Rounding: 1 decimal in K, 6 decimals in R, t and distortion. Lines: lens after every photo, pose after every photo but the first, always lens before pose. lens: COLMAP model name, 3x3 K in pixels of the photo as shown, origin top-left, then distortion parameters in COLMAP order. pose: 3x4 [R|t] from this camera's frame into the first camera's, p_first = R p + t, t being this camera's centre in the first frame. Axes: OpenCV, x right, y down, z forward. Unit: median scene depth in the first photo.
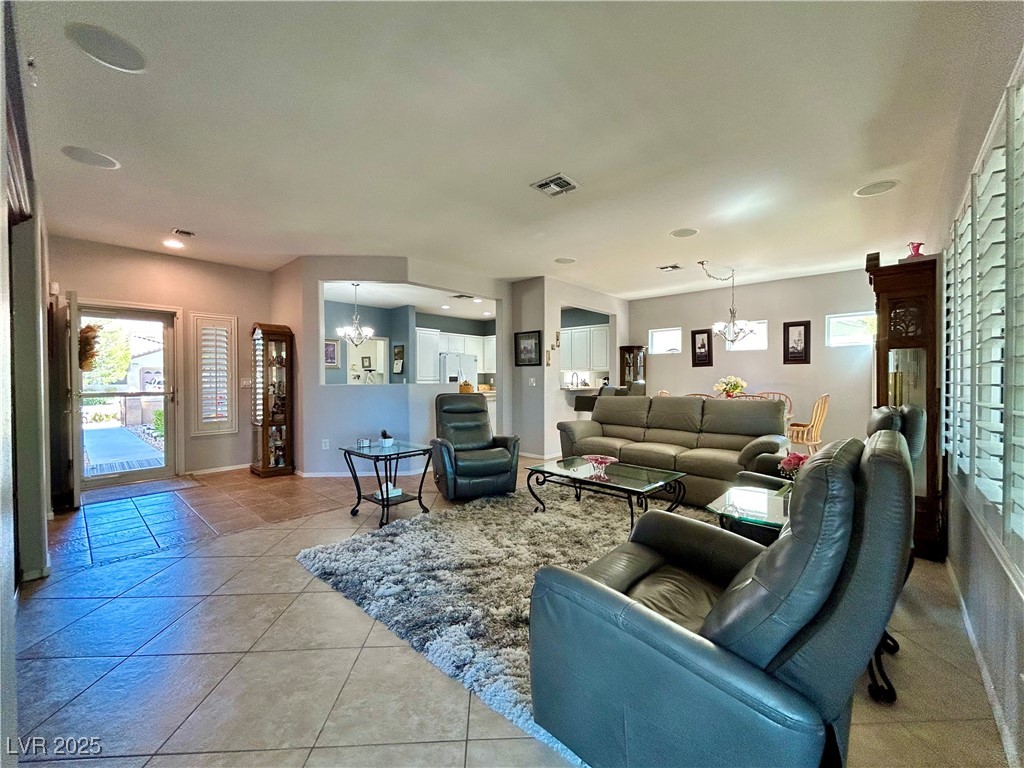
lens RADIAL K [[402.6, 0, 512.0], [0, 402.6, 384.0], [0, 0, 1]] dist [0.014642, 0.000237]
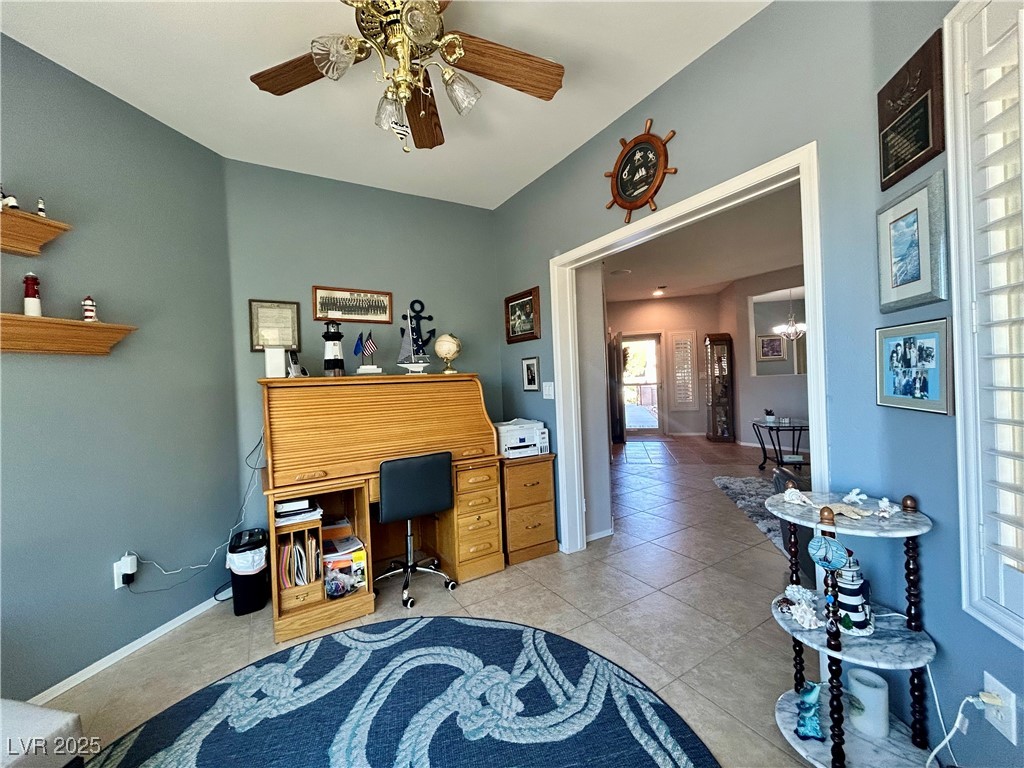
lens RADIAL K [[411.1, 0, 513.5], [0, 411.1, 383.2], [0, 0, 1]] dist [-0.000418, 0.000478]
pose [[0.483645, -0.008220, -0.875226, 0.311820], [0.039696, 0.999133, 0.012552, -0.021978], [0.874364, -0.040814, 0.483552, -0.304657]]
